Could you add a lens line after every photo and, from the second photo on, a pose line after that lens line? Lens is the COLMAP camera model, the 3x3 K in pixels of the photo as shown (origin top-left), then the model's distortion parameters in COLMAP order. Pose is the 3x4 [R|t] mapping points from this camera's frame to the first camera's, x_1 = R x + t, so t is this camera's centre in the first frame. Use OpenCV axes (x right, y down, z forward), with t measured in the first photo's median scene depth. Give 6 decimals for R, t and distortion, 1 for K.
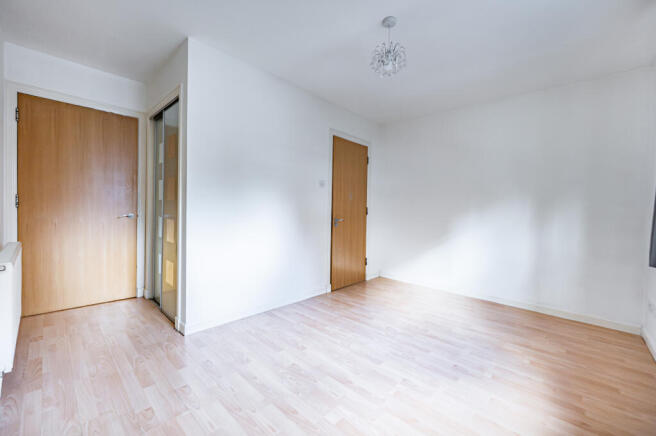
lens RADIAL K [[266.3, 0, 328.0], [0, 266.3, 218.0], [0, 0, 1]] dist [-0.001098, -0.000099]
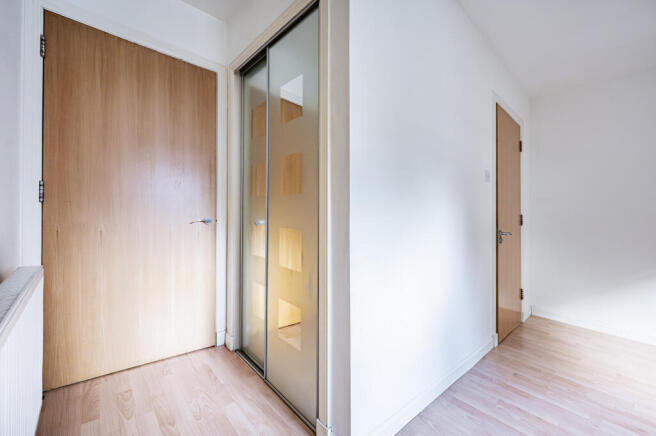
lens RADIAL K [[267.4, 0, 328.2], [0, 267.4, 228.6], [0, 0, 1]] dist [-0.000392, -0.000174]
pose [[0.996528, 0.025027, -0.079404, -0.458132], [-0.023454, 0.999511, 0.020684, -0.009756], [0.079883, -0.018750, 0.996628, 0.430571]]
